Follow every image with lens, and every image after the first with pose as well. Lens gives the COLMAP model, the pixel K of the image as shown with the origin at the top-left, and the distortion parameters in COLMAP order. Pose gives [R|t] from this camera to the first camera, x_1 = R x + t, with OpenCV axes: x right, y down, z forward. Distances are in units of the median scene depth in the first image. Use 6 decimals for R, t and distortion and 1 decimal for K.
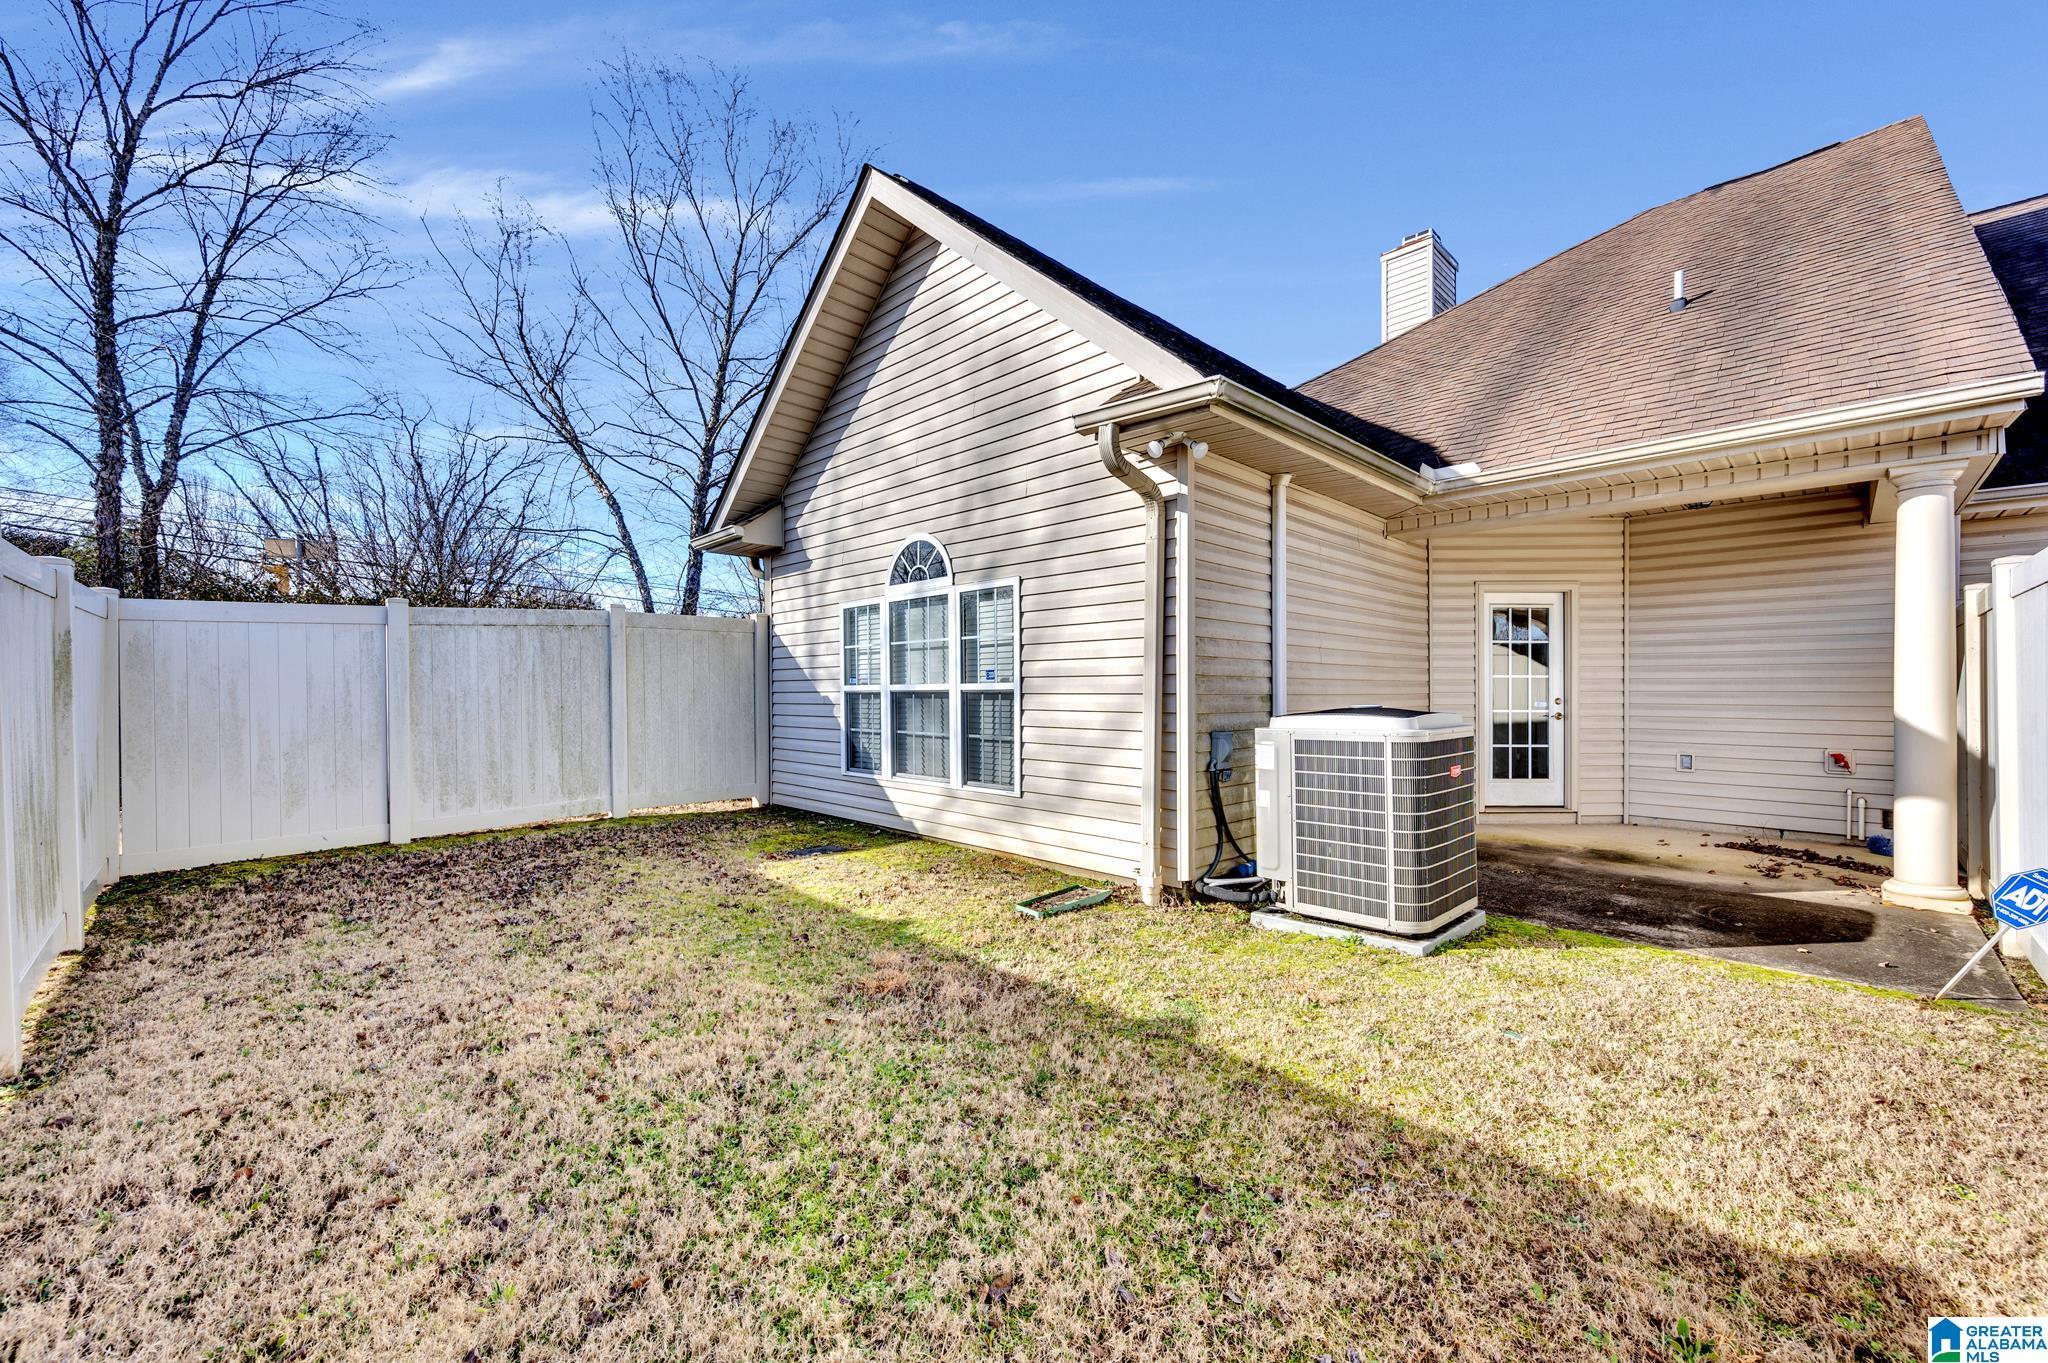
lens RADIAL K [[839.8, 0, 1014.4], [0, 839.8, 695.1], [0, 0, 1]] dist [0.002052, -0.000883]
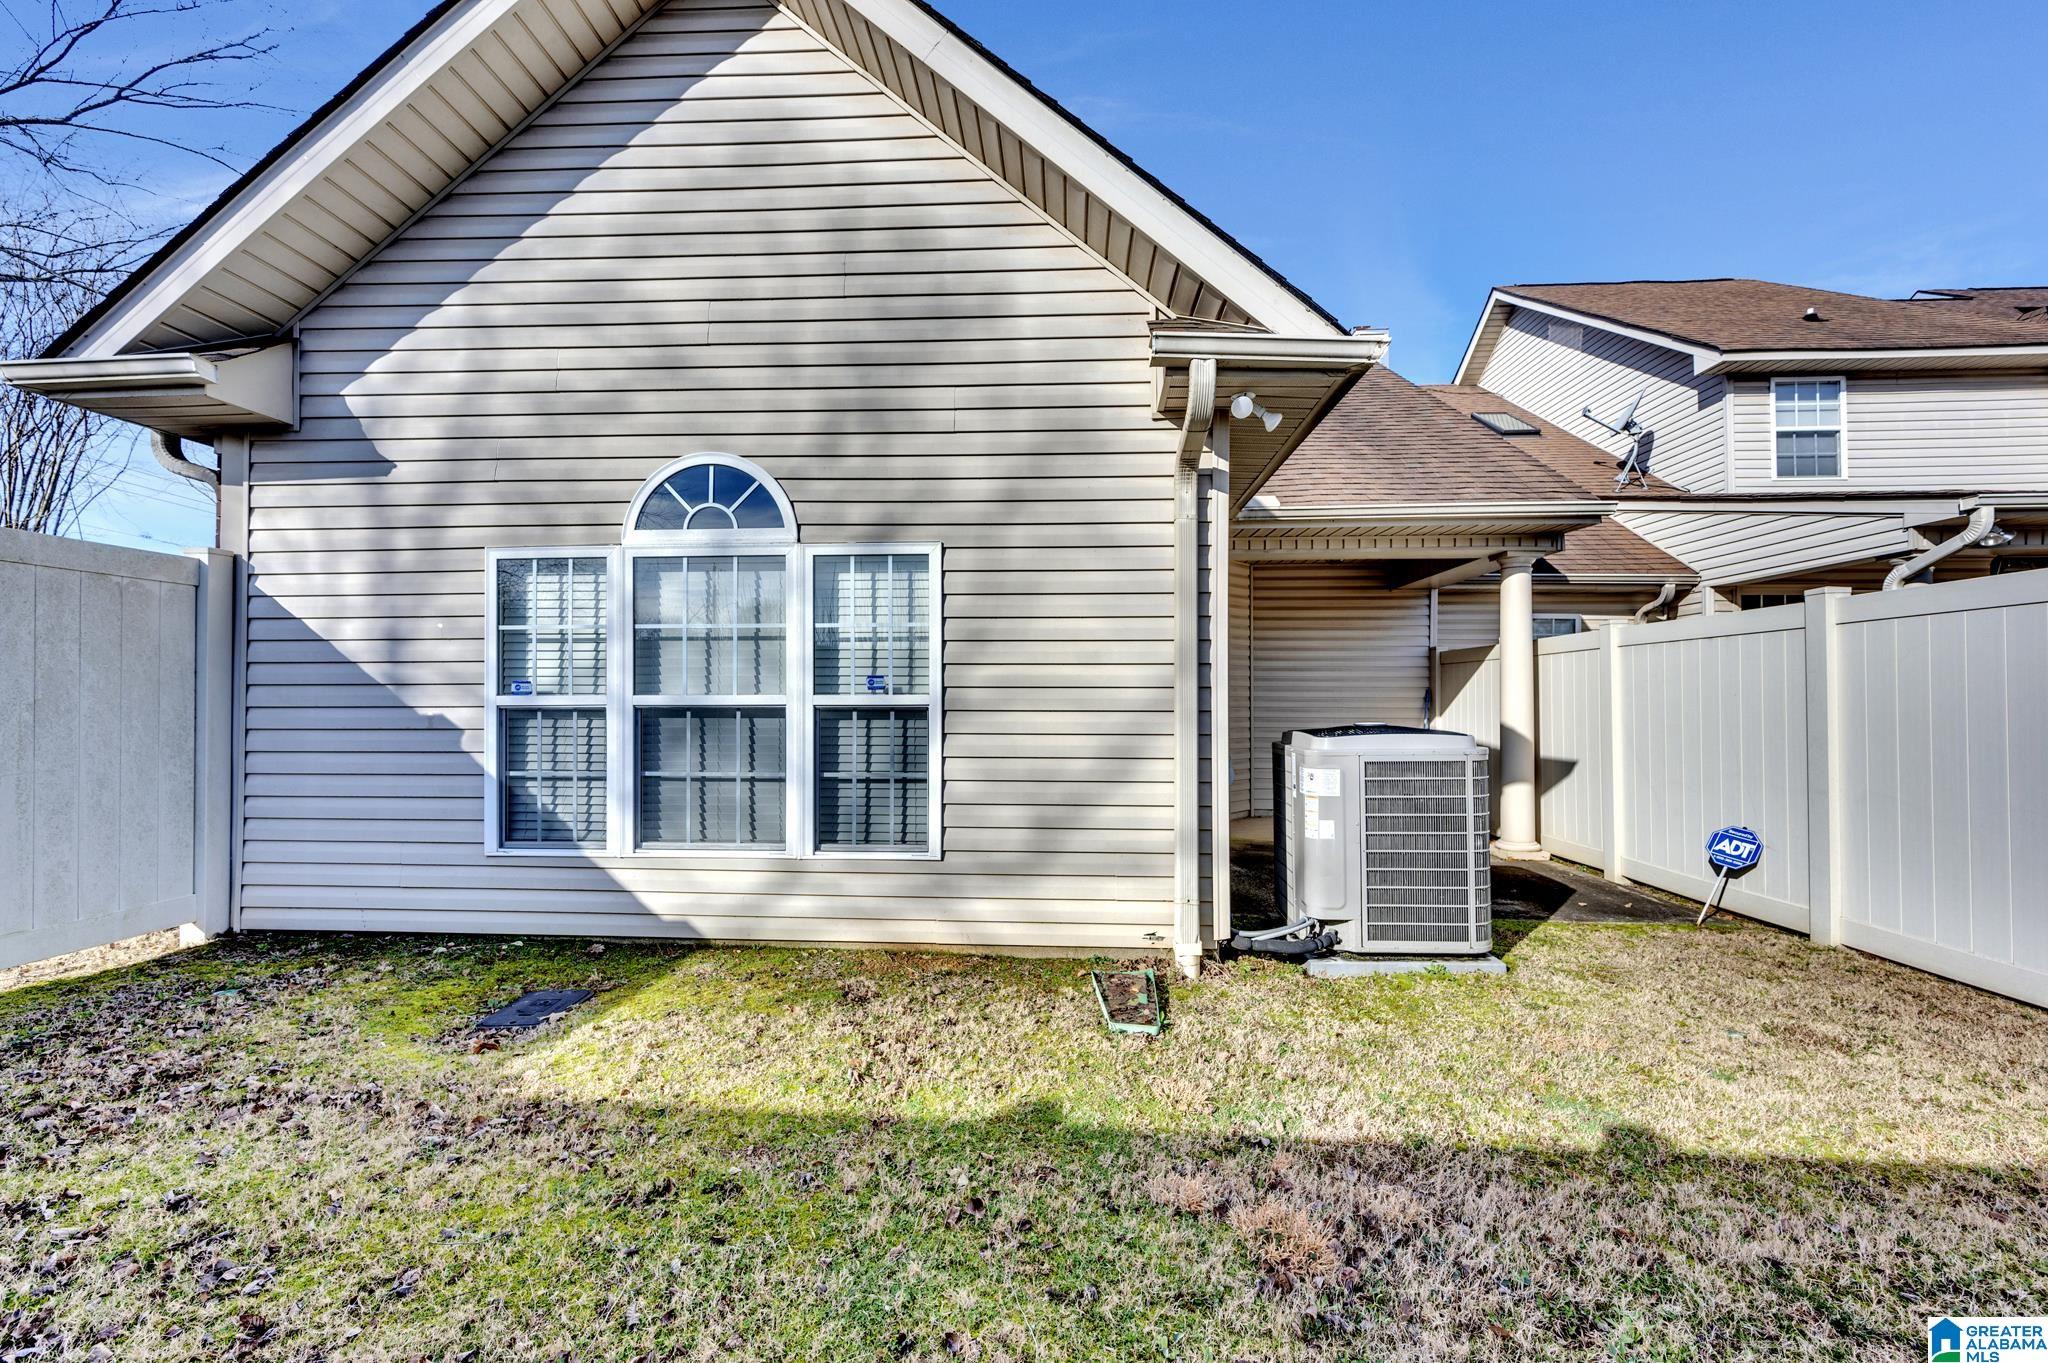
lens RADIAL K [[805.2, 0, 895.2], [0, 805.2, 692.9], [0, 0, 1]] dist [0.001702, -0.000627]
pose [[0.725230, 0.012952, 0.688385, -0.449026], [0.000584, 0.999811, -0.019427, -0.003113], [-0.688507, 0.014491, 0.725085, 0.505086]]
